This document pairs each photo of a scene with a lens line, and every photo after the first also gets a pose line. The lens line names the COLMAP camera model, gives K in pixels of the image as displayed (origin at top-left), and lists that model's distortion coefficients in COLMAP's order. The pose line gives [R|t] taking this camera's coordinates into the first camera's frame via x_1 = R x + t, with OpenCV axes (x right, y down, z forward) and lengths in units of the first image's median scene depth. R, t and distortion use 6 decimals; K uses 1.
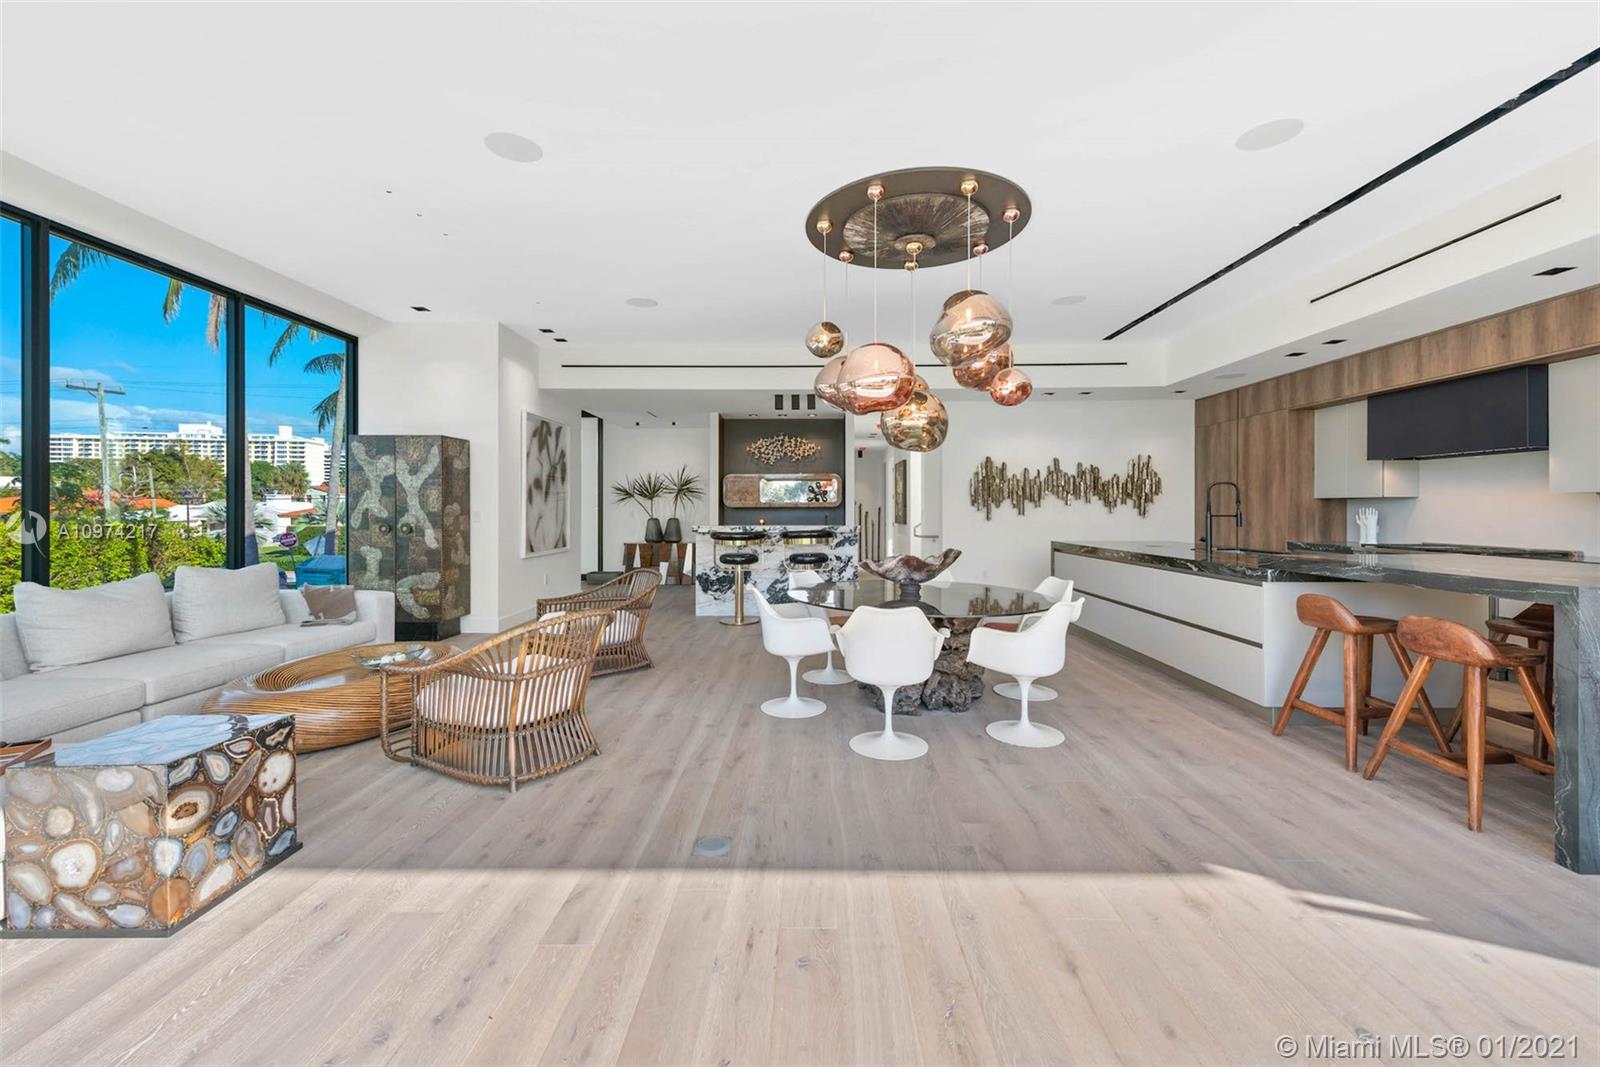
lens RADIAL K [[633.3, 0, 794.6], [0, 633.3, 519.9], [0, 0, 1]] dist [0.018309, -0.003286]
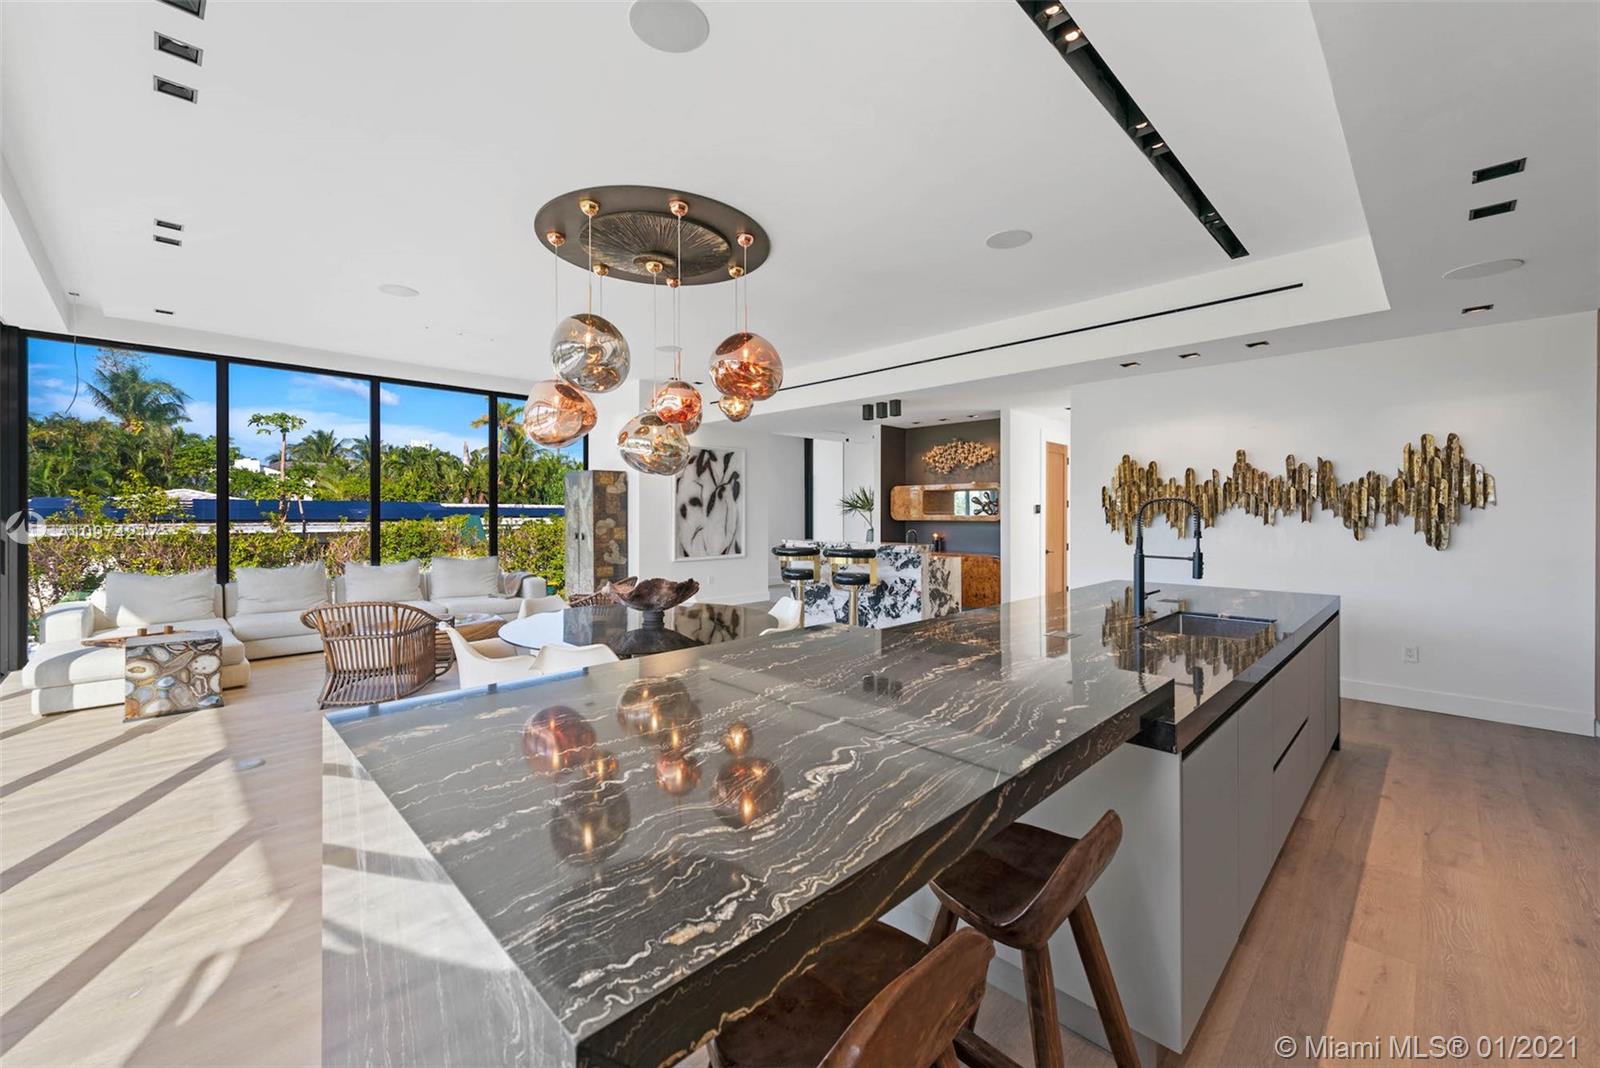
lens RADIAL K [[633.3, 0, 788.9], [0, 633.3, 522.1], [0, 0, 1]] dist [0.018309, -0.003286]
pose [[0.726192, 0.011295, -0.687399, 0.551294], [-0.011720, 0.999923, 0.004049, -0.023864], [0.687392, 0.005116, 0.726268, 0.230220]]
